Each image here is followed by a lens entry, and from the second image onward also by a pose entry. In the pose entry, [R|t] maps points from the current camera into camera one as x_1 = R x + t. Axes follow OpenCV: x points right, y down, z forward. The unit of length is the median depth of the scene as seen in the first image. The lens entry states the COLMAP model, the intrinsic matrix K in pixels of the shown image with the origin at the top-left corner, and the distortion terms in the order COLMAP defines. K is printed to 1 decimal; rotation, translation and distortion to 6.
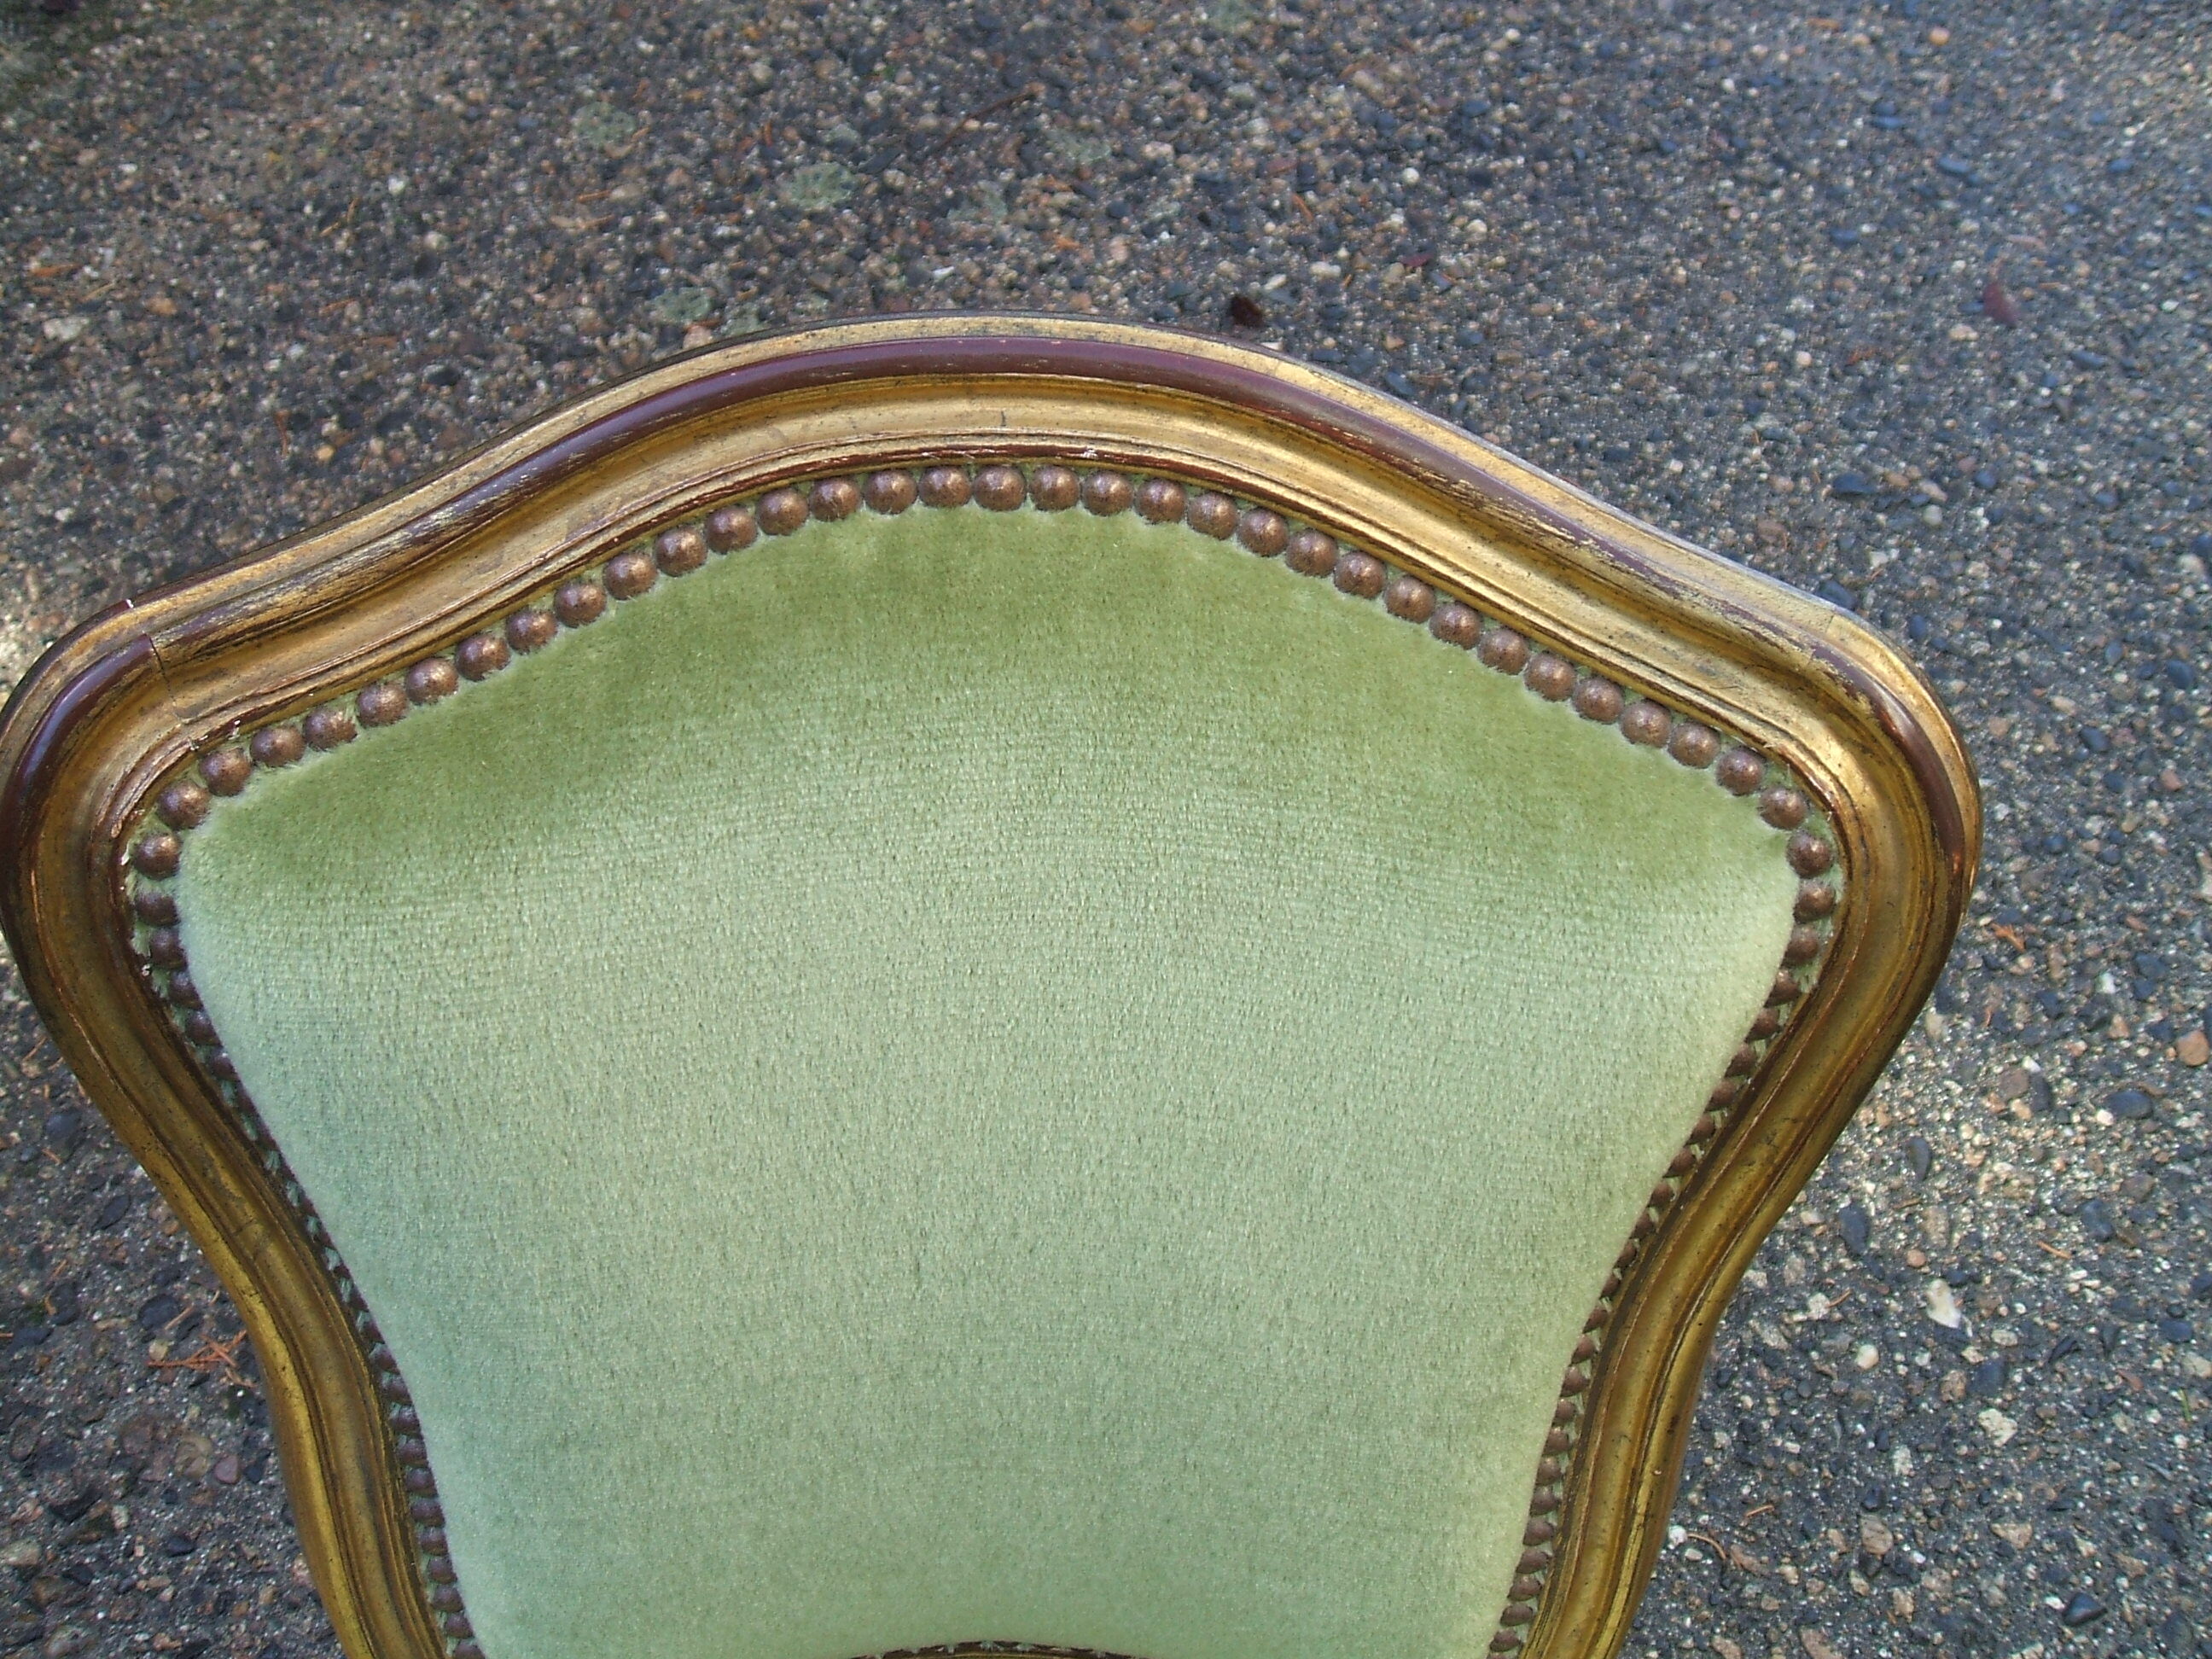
lens RADIAL K [[2497.3, 0, 1123.4], [0, 2497.3, 827.9], [0, 0, 1]] dist [-0.134165, 0.155132]
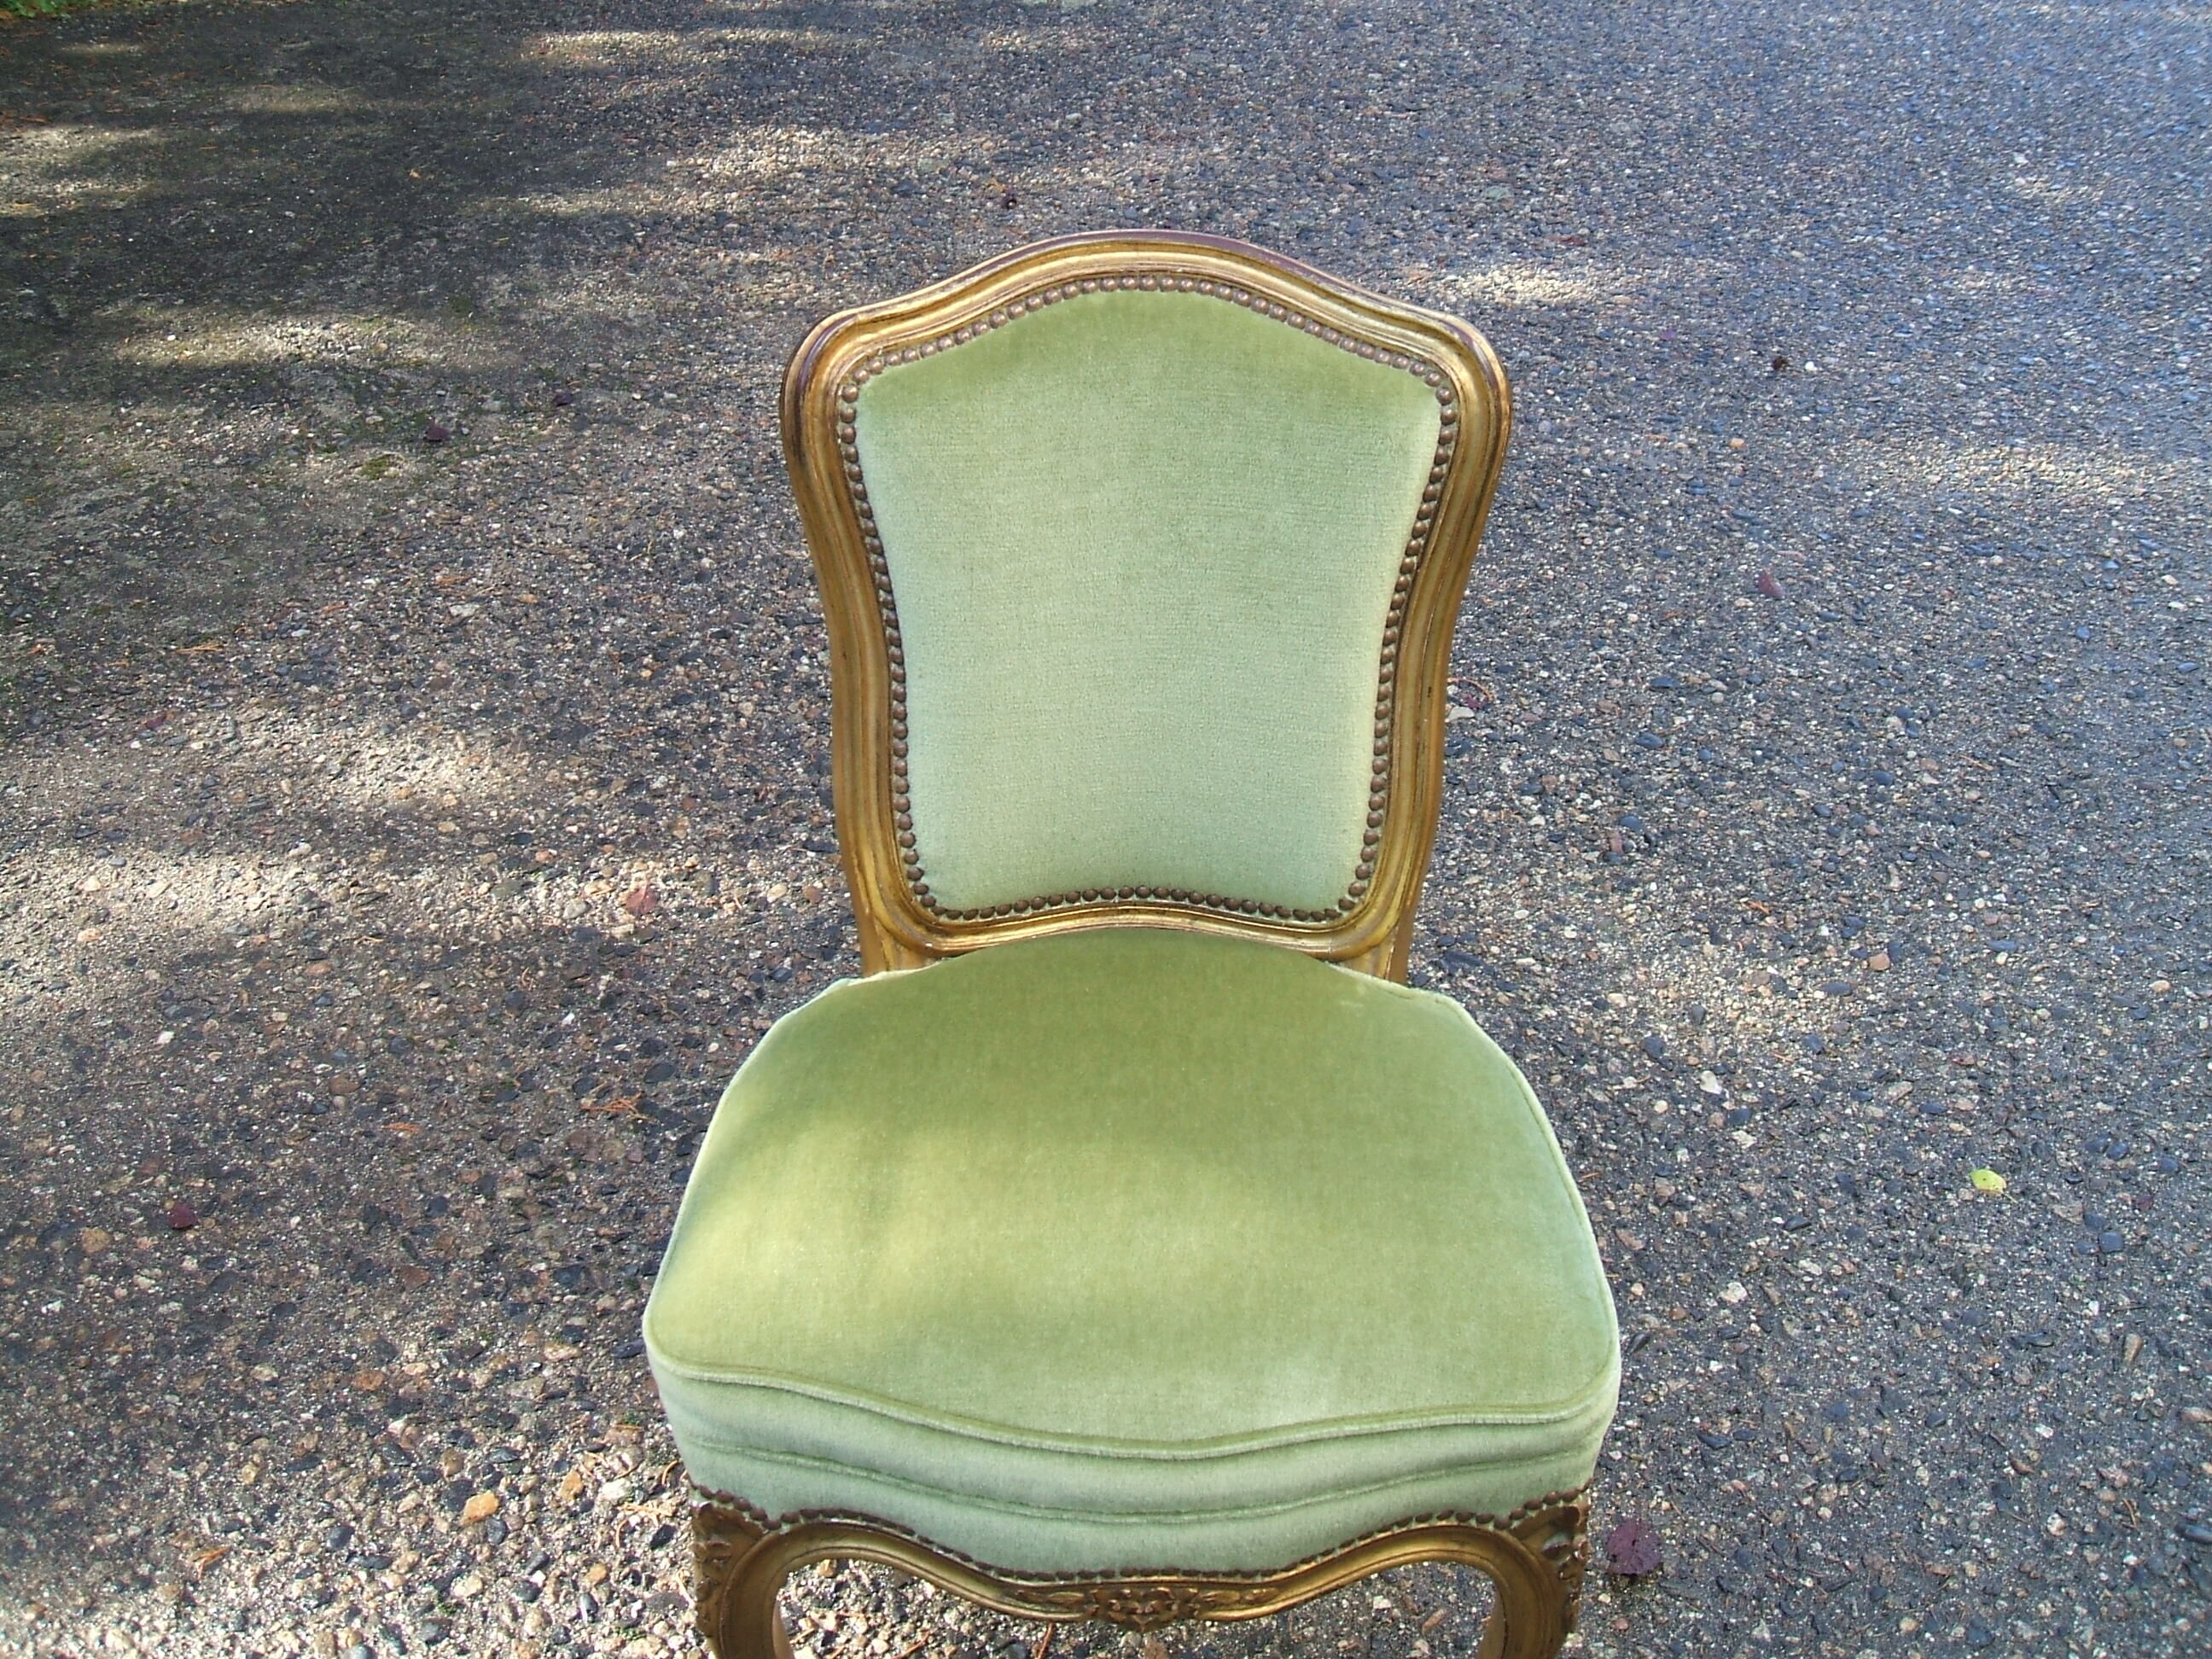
lens RADIAL K [[2494.0, 0, 1117.7], [0, 2494.0, 833.5], [0, 0, 1]] dist [-0.105910, 0.061631]
pose [[0.999771, -0.016370, -0.013774, -0.016403], [0.012262, 0.966050, -0.258065, 0.349024], [0.017531, 0.257837, 0.966029, -0.454057]]
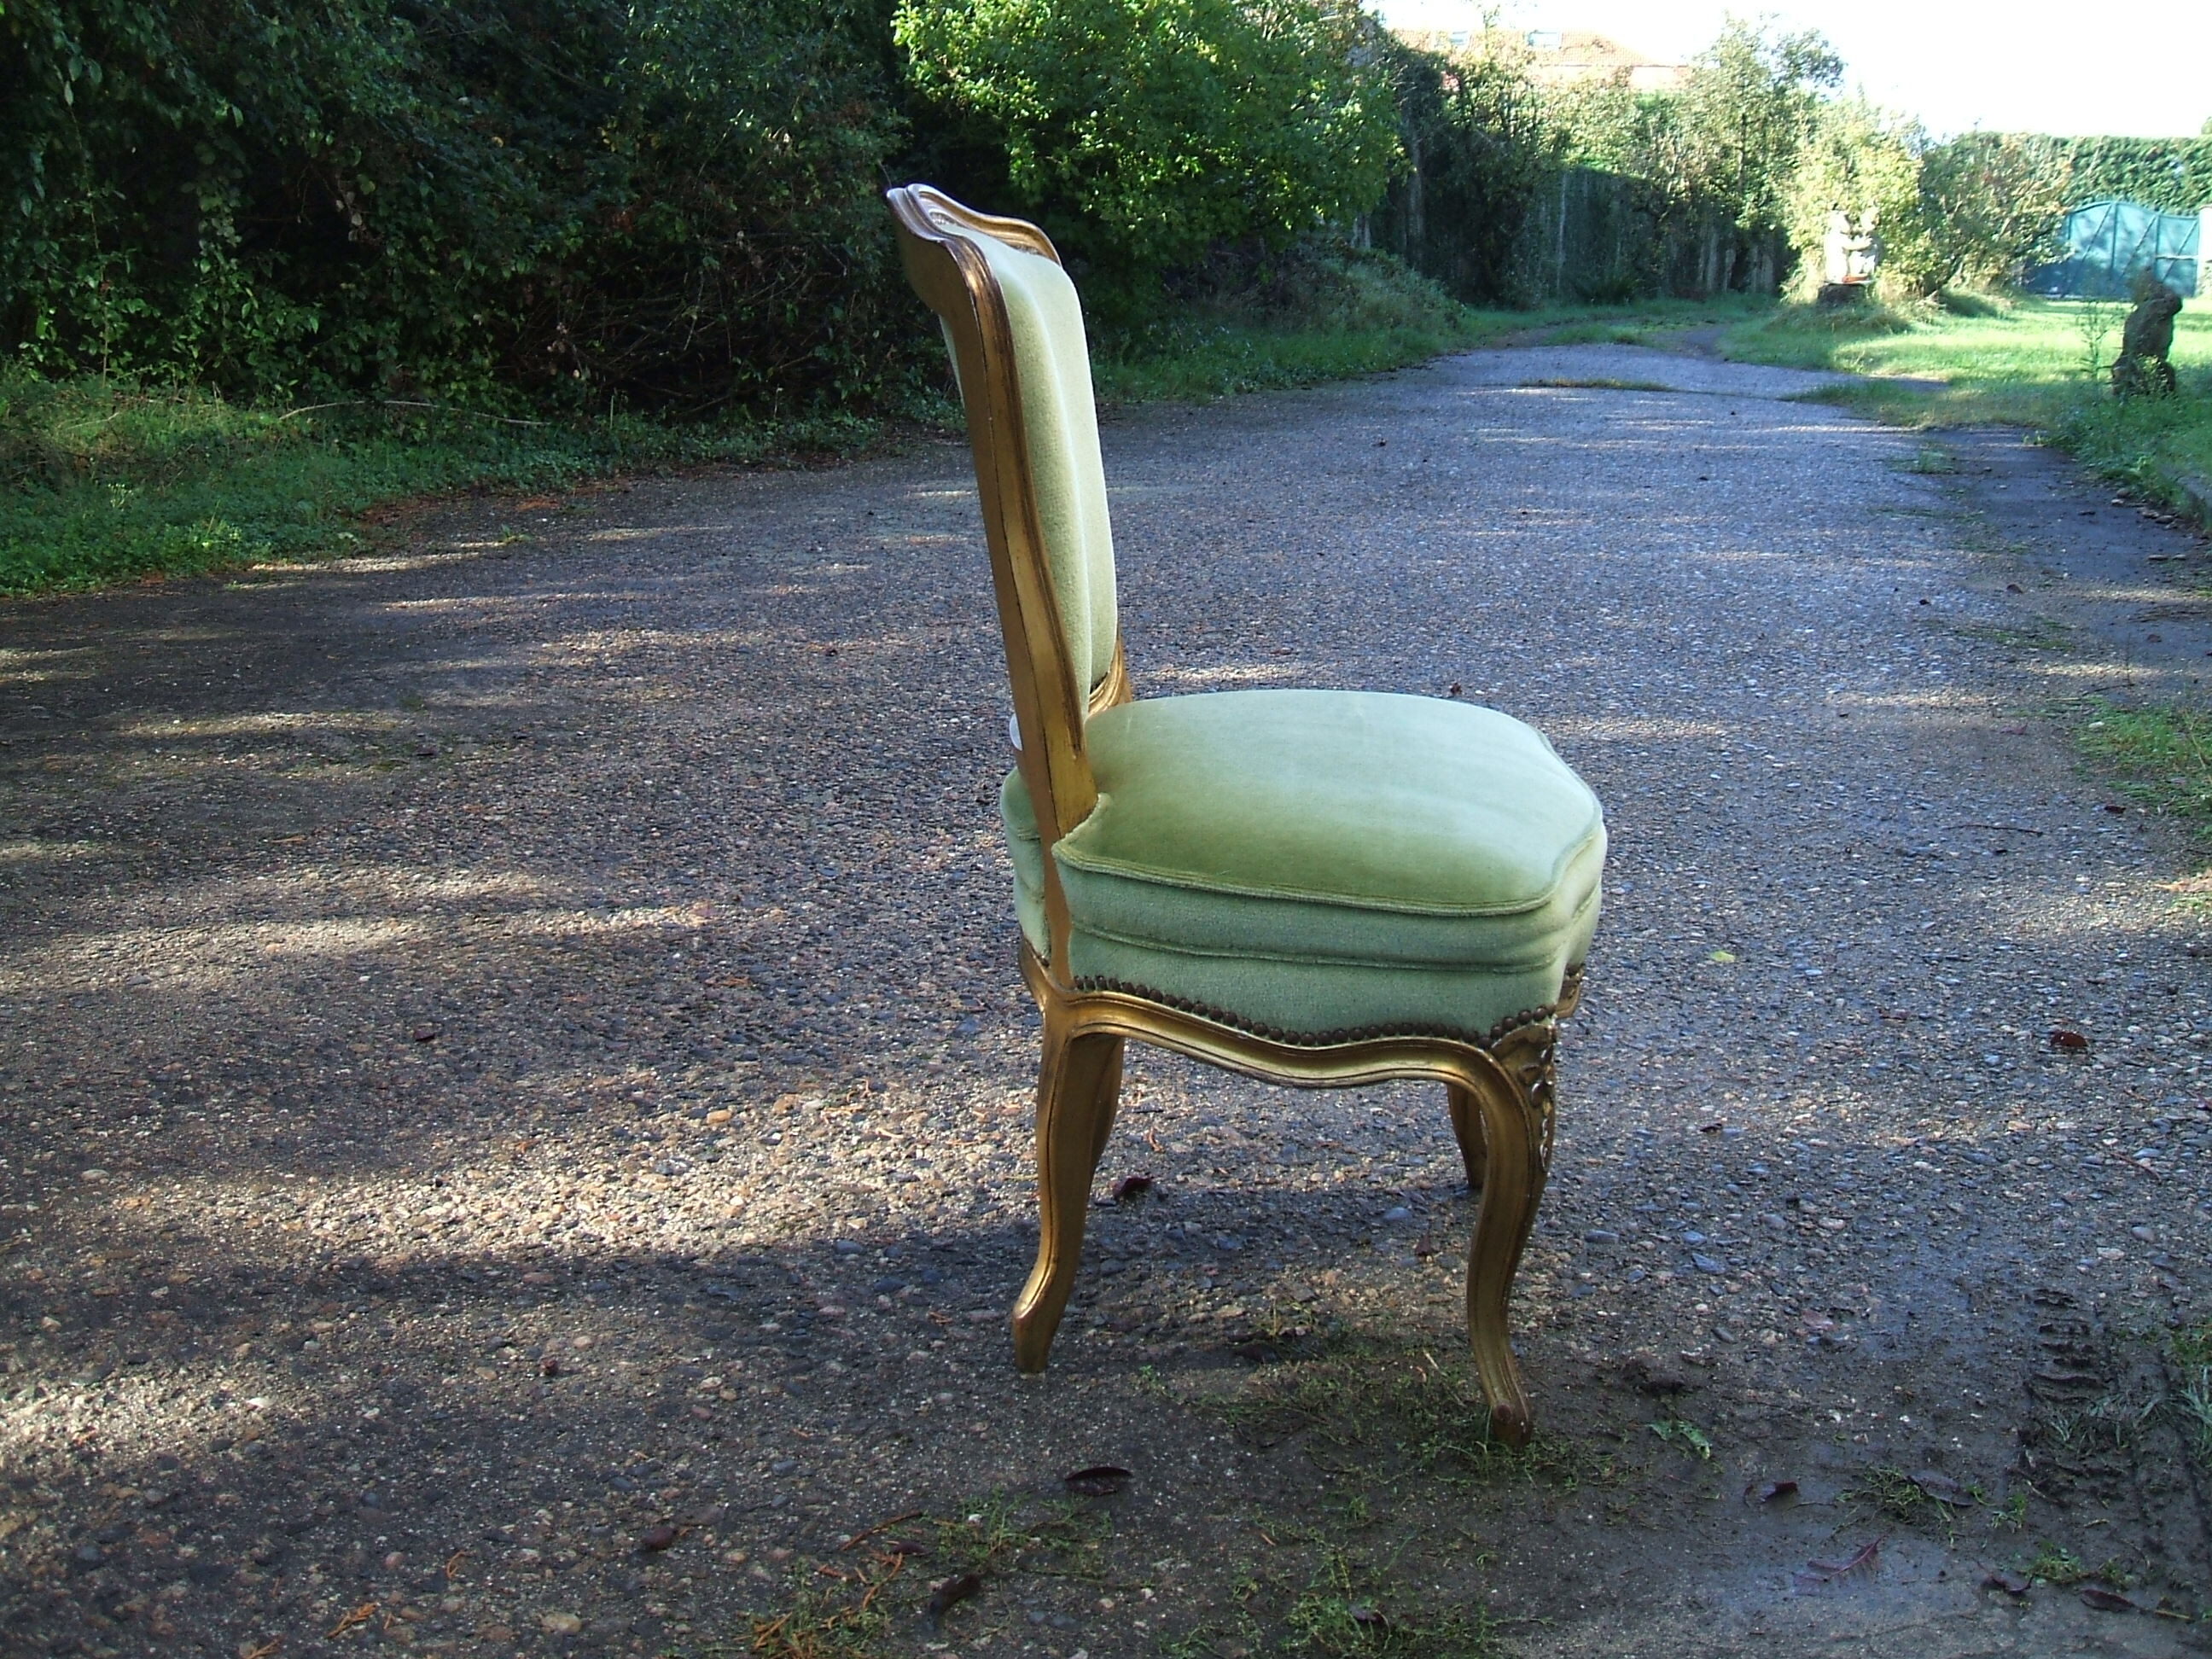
lens RADIAL K [[2502.2, 0, 1137.8], [0, 2502.2, 820.8], [0, 0, 1]] dist [-0.121319, 0.125768]
pose [[0.984021, -0.071333, 0.163141, -0.278395], [0.151877, 0.814486, -0.559951, 1.023162], [-0.092934, 0.575781, 0.812305, -0.652648]]
